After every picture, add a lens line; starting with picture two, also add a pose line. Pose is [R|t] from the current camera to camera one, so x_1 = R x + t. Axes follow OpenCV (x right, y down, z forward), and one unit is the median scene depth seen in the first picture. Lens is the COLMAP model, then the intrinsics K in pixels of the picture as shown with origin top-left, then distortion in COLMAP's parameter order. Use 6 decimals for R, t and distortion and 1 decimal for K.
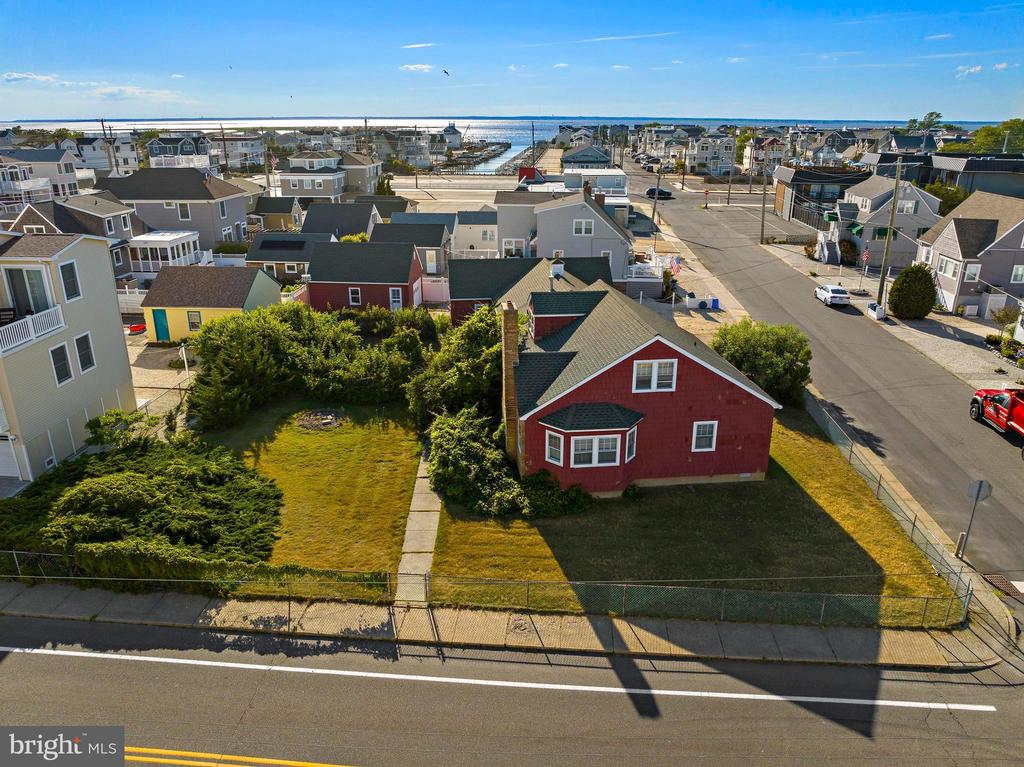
lens RADIAL K [[723.0, 0, 512.0], [0, 723.0, 383.5], [0, 0, 1]] dist [-0.037494, 0.000020]
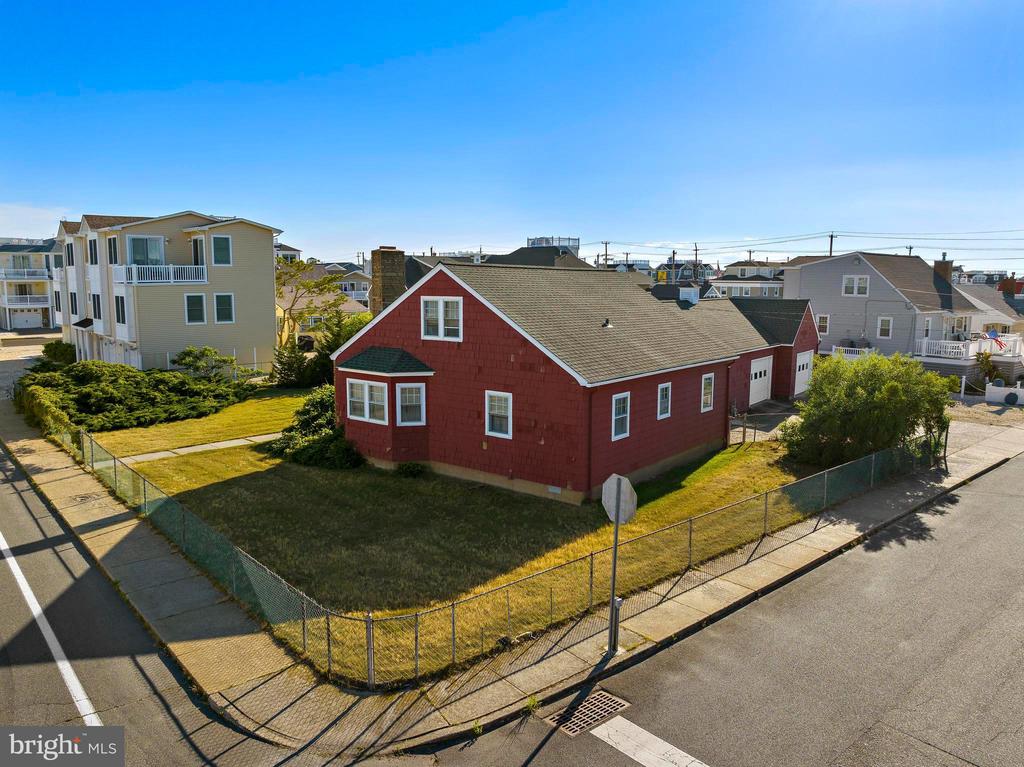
lens RADIAL K [[737.5, 0, 513.5], [0, 737.5, 382.1], [0, 0, 1]] dist [-0.040711, -0.003334]
pose [[0.718825, 0.098864, -0.688125, 0.789262], [-0.244319, 0.962621, -0.116918, 0.126299], [0.650844, 0.252166, 0.716110, 0.488052]]
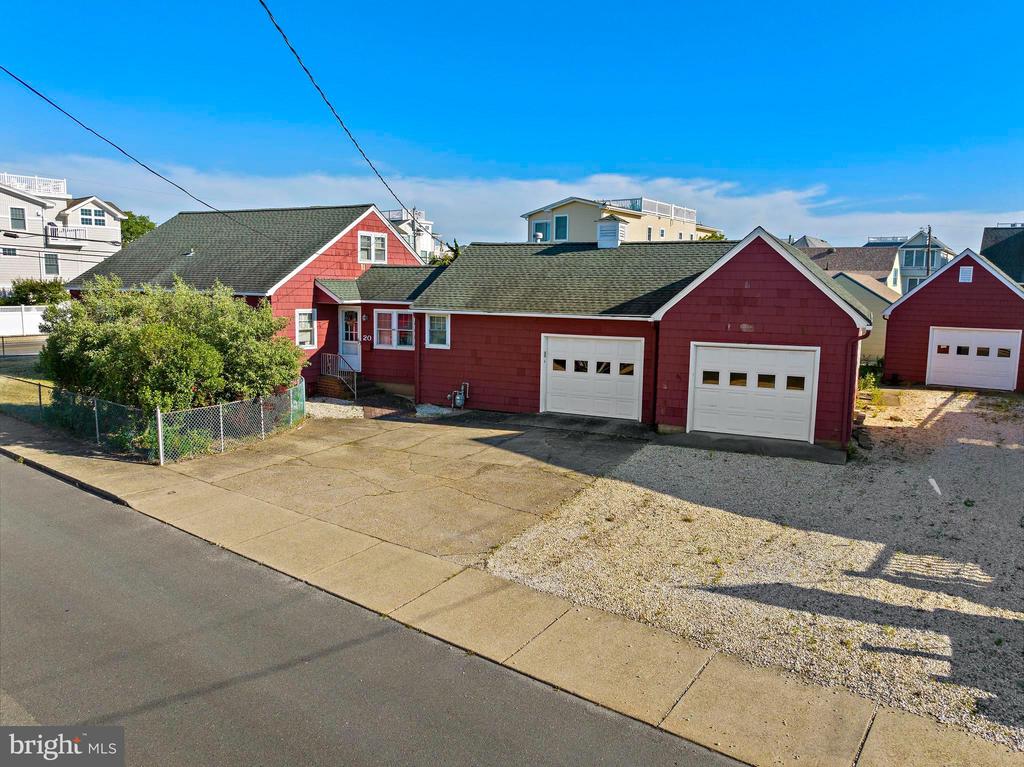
lens RADIAL K [[717.6, 0, 512.0], [0, 717.6, 383.5], [0, 0, 1]] dist [-0.012053, -0.002549]
pose [[-0.541204, 0.105106, -0.834297, 0.844298], [-0.301015, 0.902194, 0.308927, -0.312833], [0.785168, 0.418328, -0.456632, 1.940748]]
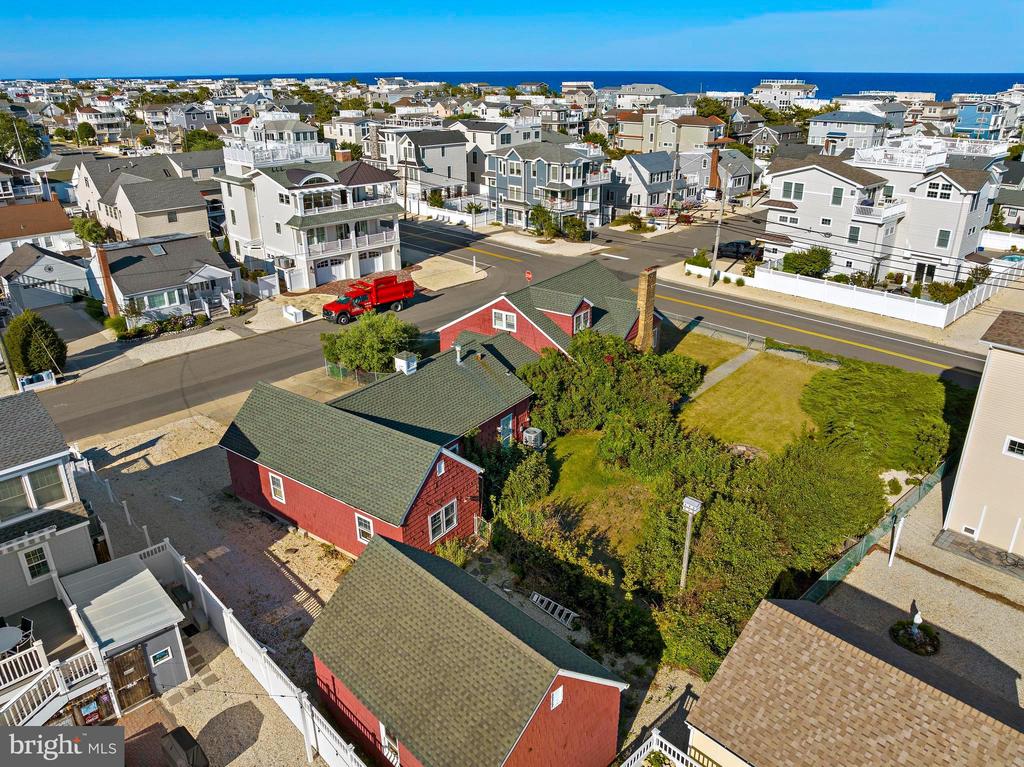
lens RADIAL K [[737.5, 0, 513.5], [0, 737.5, 382.1], [0, 0, 1]] dist [-0.040711, -0.003334]
pose [[-0.736721, -0.261685, 0.623509, -0.824301], [0.238704, 0.762072, 0.601886, -0.932127], [-0.632663, 0.592257, -0.498969, 2.114766]]
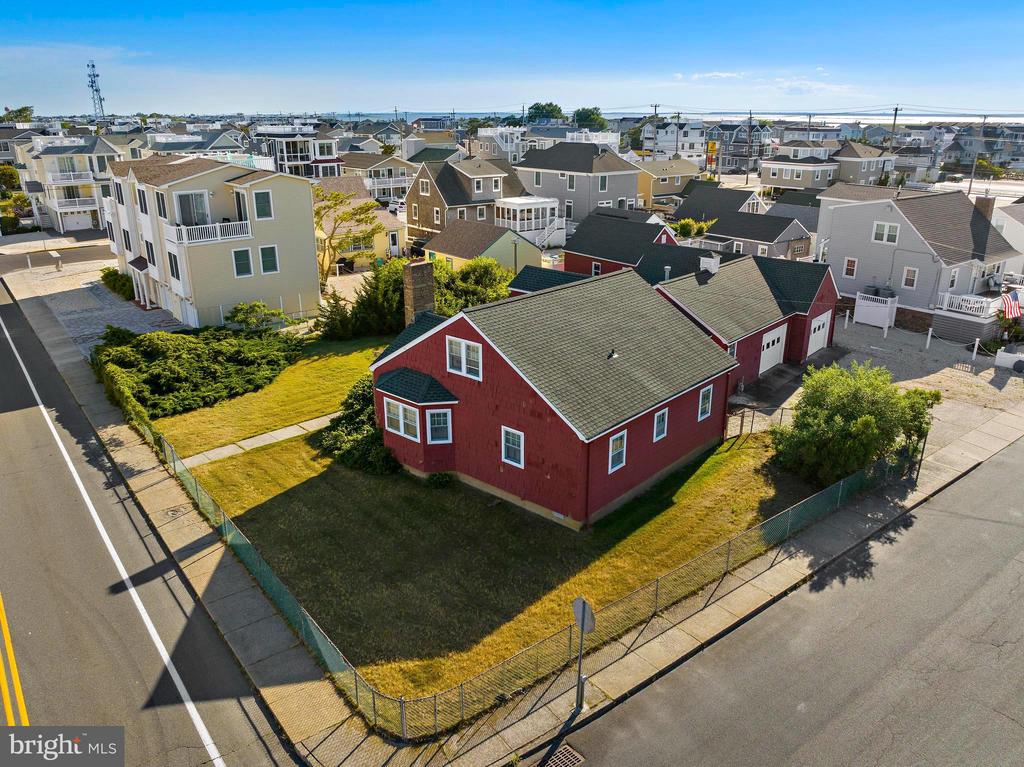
lens RADIAL K [[751.7, 0, 512.0], [0, 751.7, 383.5], [0, 0, 1]] dist [-0.039997, -0.008946]
pose [[0.674014, 0.248450, -0.695685, 0.866992], [-0.252663, 0.962482, 0.098939, -0.084549], [0.694166, 0.109087, 0.711501, 0.380072]]
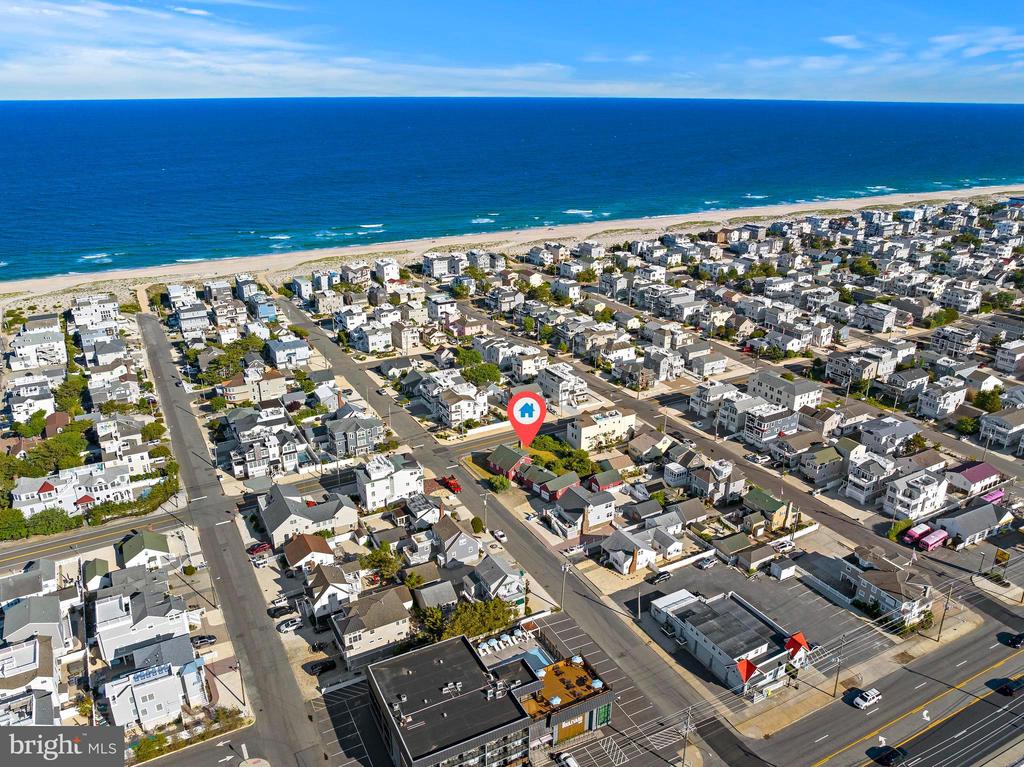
lens RADIAL K [[722.1, 0, 515.0], [0, 722.1, 423.6], [0, 0, 1]] dist [-0.021331, -0.031202]
pose [[-0.831341, 0.227220, -0.507192, 3.887017], [-0.197304, 0.732492, 0.651557, -5.224604], [0.519561, 0.641736, -0.564119, 5.197699]]
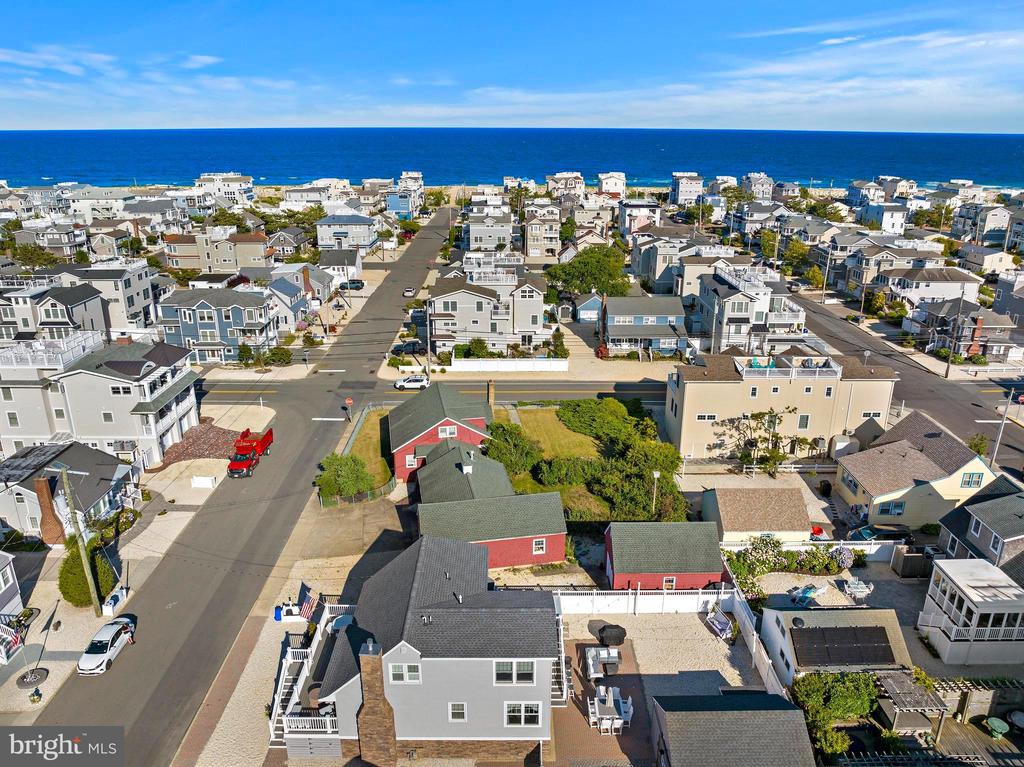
lens RADIAL K [[733.0, 0, 513.1], [0, 733.0, 384.0], [0, 0, 1]] dist [-0.038593, -0.001931]
pose [[-0.996791, 0.022145, -0.076924, 0.121042], [-0.032101, 0.769736, 0.637555, -1.829623], [0.073330, 0.637979, -0.766555, 3.104090]]
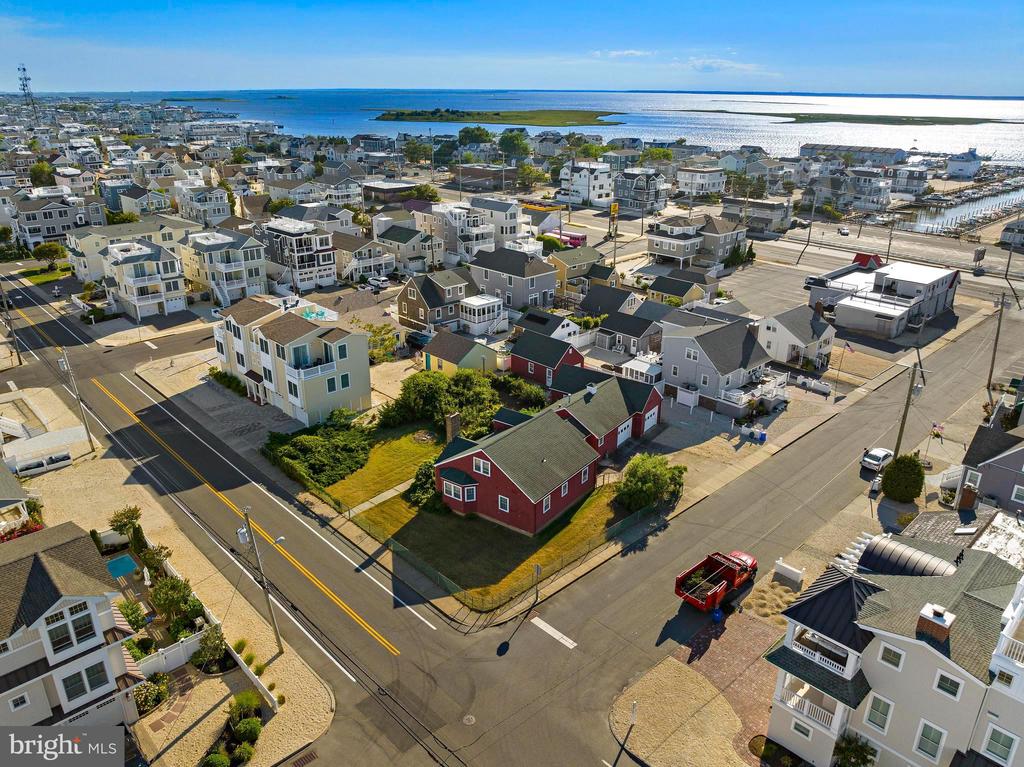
lens RADIAL K [[737.5, 0, 513.5], [0, 737.5, 382.1], [0, 0, 1]] dist [-0.040711, -0.003334]
pose [[0.745200, 0.249847, -0.618266, 1.501025], [-0.234803, 0.966092, 0.107397, -0.490840], [0.624135, 0.065139, 0.778597, -0.619158]]
